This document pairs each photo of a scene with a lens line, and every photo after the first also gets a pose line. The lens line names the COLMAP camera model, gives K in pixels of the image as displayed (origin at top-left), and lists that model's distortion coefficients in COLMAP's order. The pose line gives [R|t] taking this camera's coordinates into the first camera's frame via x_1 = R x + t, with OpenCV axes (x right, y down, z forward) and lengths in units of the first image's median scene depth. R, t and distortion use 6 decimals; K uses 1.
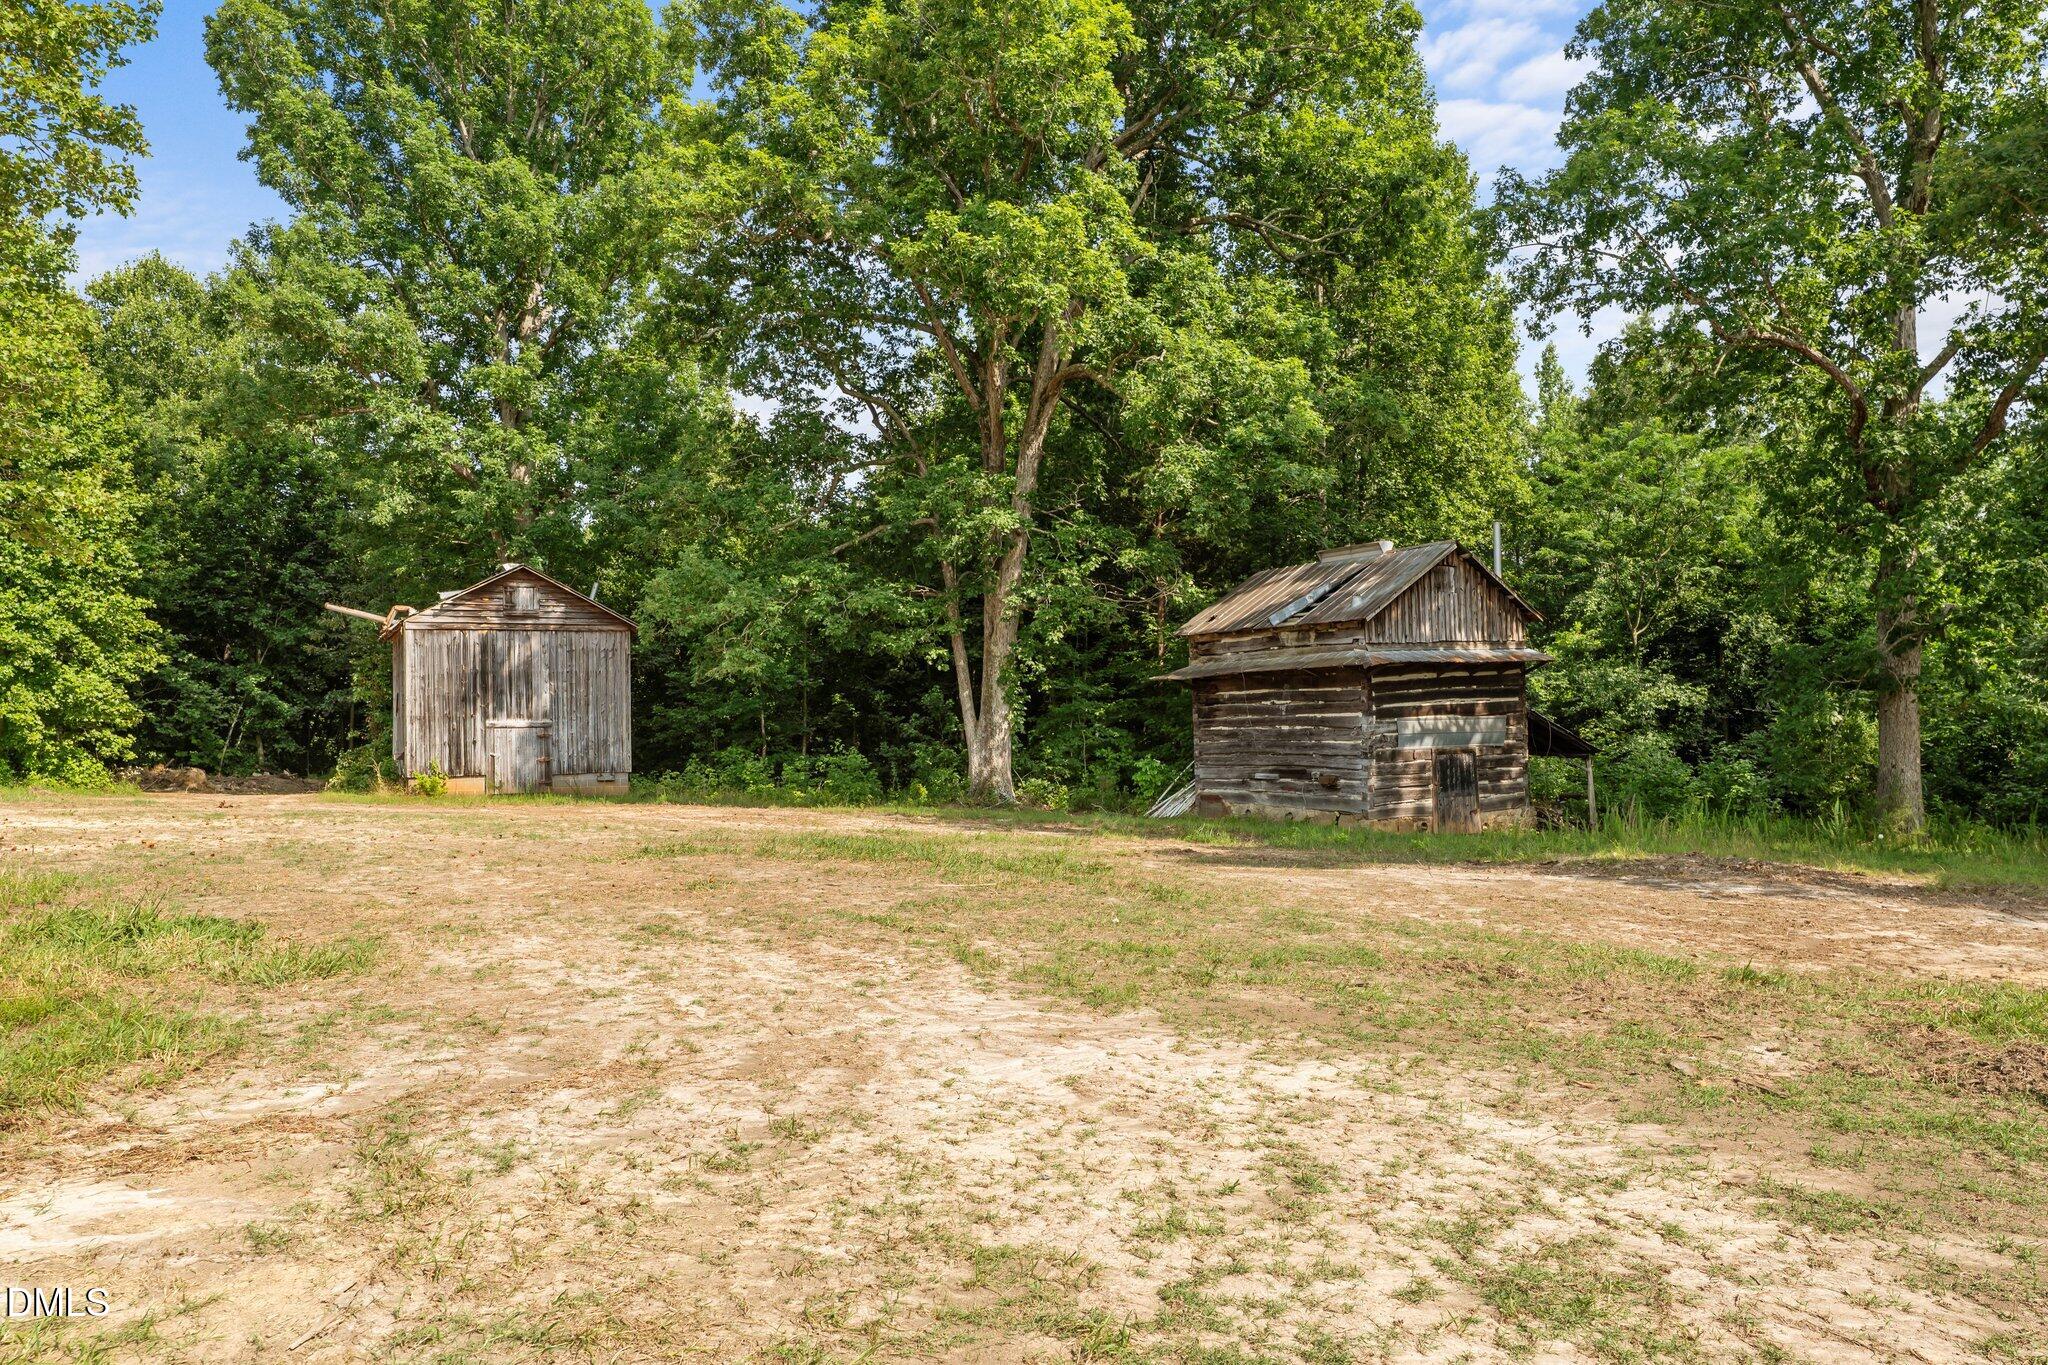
lens RADIAL K [[1409.5, 0, 1023.0], [0, 1409.5, 683.5], [0, 0, 1]] dist [-0.001188, 0.000059]
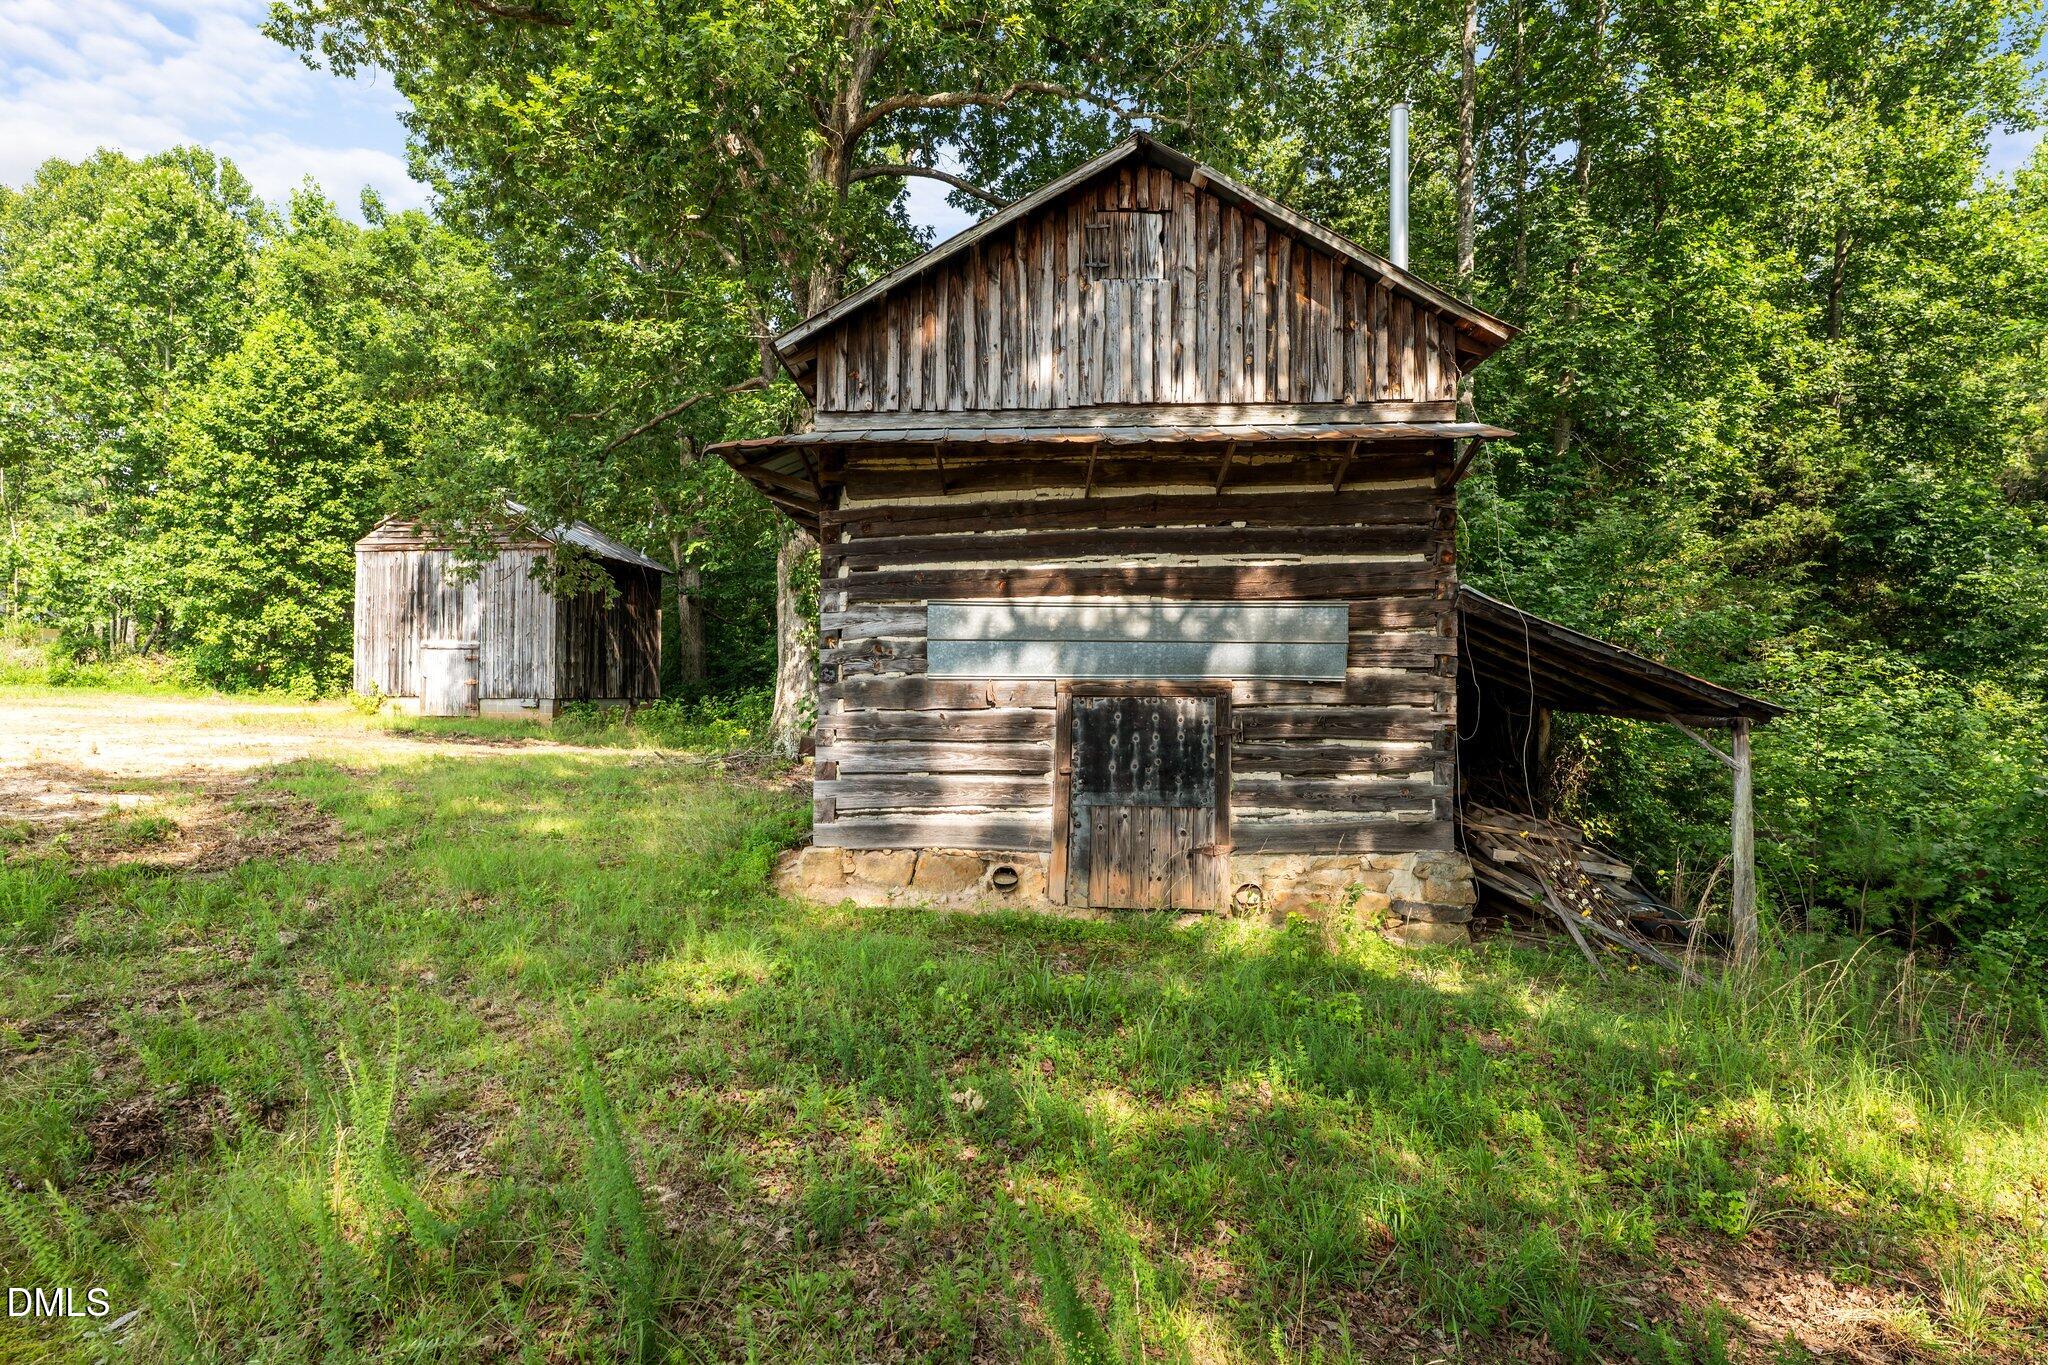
lens RADIAL K [[1035.7, 0, 1025.1], [0, 1035.7, 682.4], [0, 0, 1]] dist [0.003614, 0.000059]
pose [[0.802858, 0.019813, -0.595841, 0.442175], [-0.007921, 0.999714, 0.022569, 0.039555], [0.596117, -0.013400, 0.802786, 0.743063]]
